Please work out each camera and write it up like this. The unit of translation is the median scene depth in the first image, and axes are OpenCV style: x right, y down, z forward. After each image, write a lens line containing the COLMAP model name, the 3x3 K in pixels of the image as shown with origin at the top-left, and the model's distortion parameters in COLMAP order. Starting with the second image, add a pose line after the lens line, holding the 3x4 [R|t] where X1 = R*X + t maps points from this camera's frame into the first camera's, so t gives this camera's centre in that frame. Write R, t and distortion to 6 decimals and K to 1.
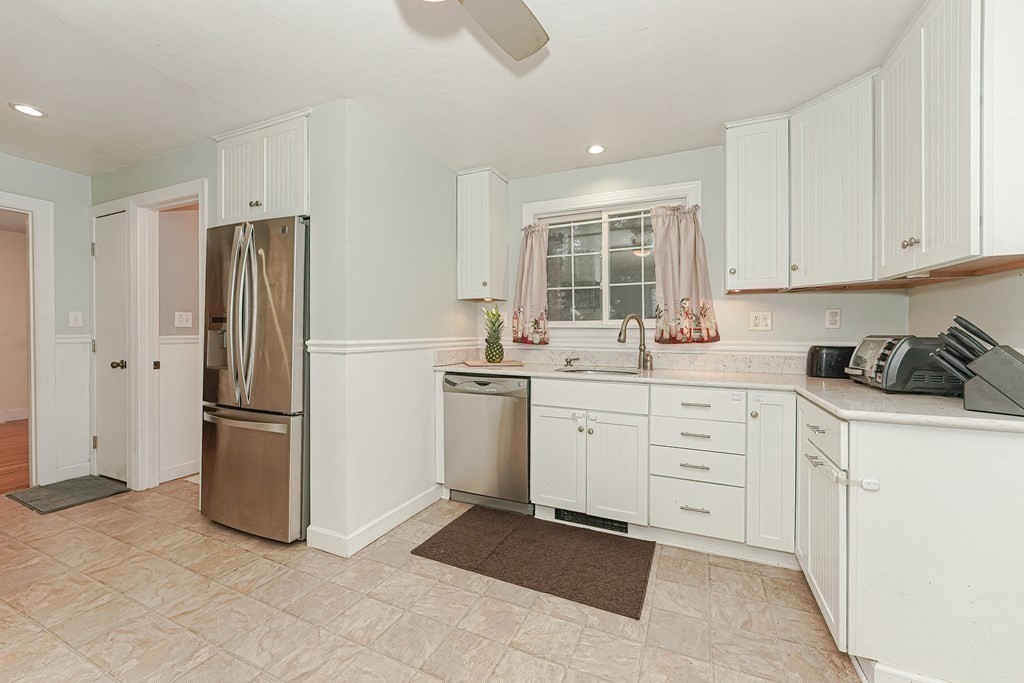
lens RADIAL K [[421.3, 0, 502.8], [0, 421.3, 330.1], [0, 0, 1]] dist [-0.001042, -0.000044]
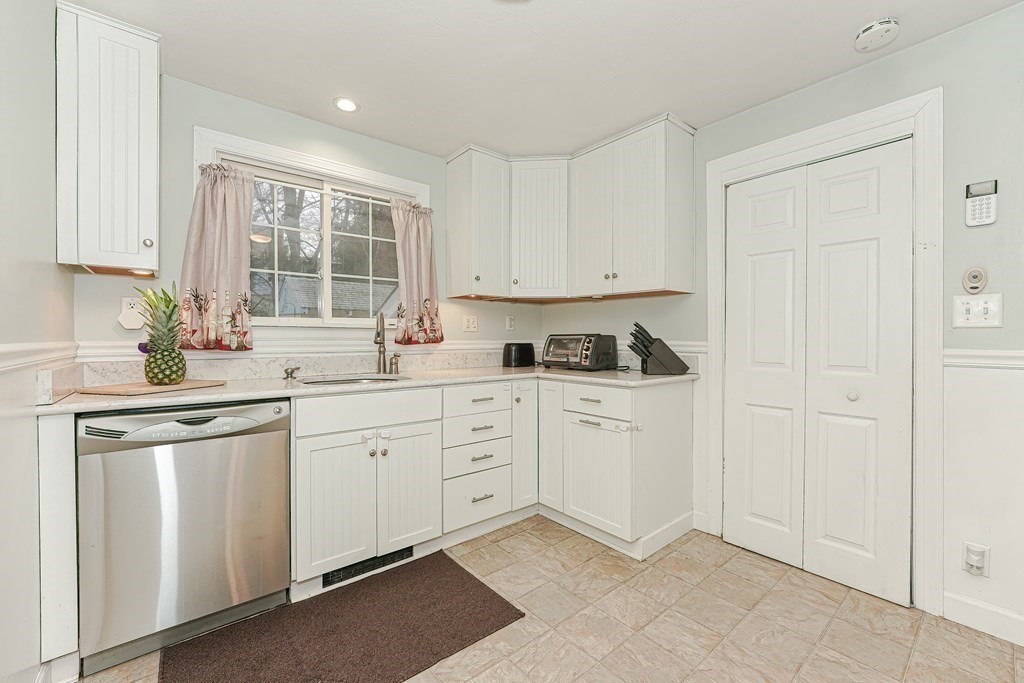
lens RADIAL K [[423.1, 0, 519.9], [0, 423.1, 335.4], [0, 0, 1]] dist [-0.000649, -0.000238]
pose [[0.423619, 0.001305, 0.905840, -0.376817], [0.000680, 0.999998, -0.001759, 0.013078], [-0.905840, 0.001362, 0.423617, 0.367096]]
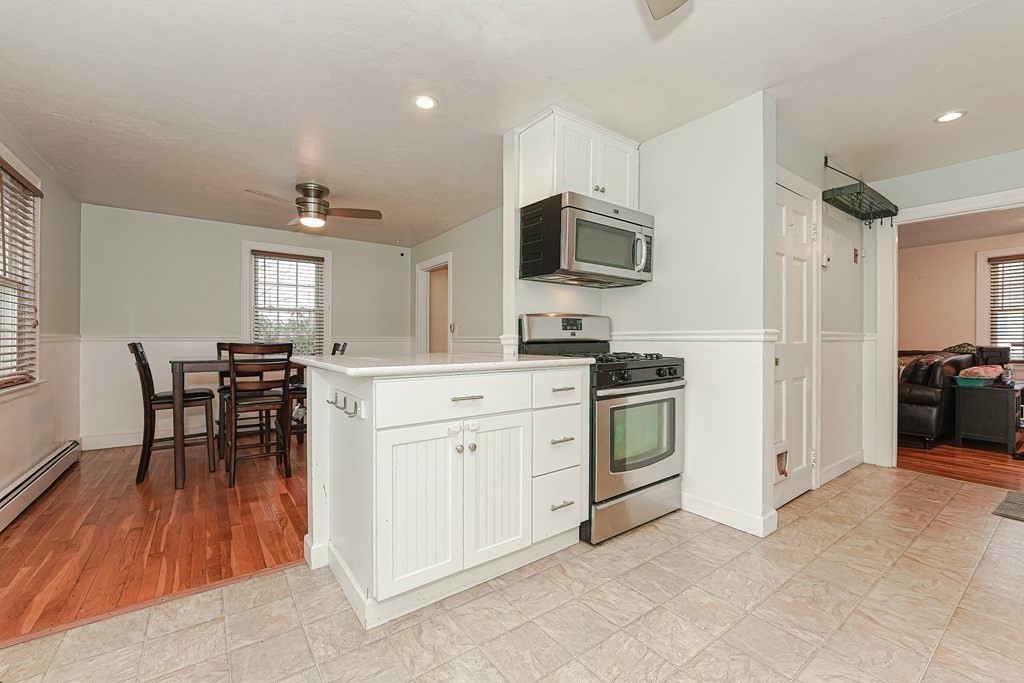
lens RADIAL K [[433.1, 0, 532.8], [0, 433.1, 339.7], [0, 0, 1]] dist [-0.003211, 0.000061]
pose [[-0.468042, -0.003942, -0.883697, 0.279963], [-0.005634, 0.999983, -0.001477, 0.040248], [0.883688, 0.004287, -0.468057, 0.501797]]
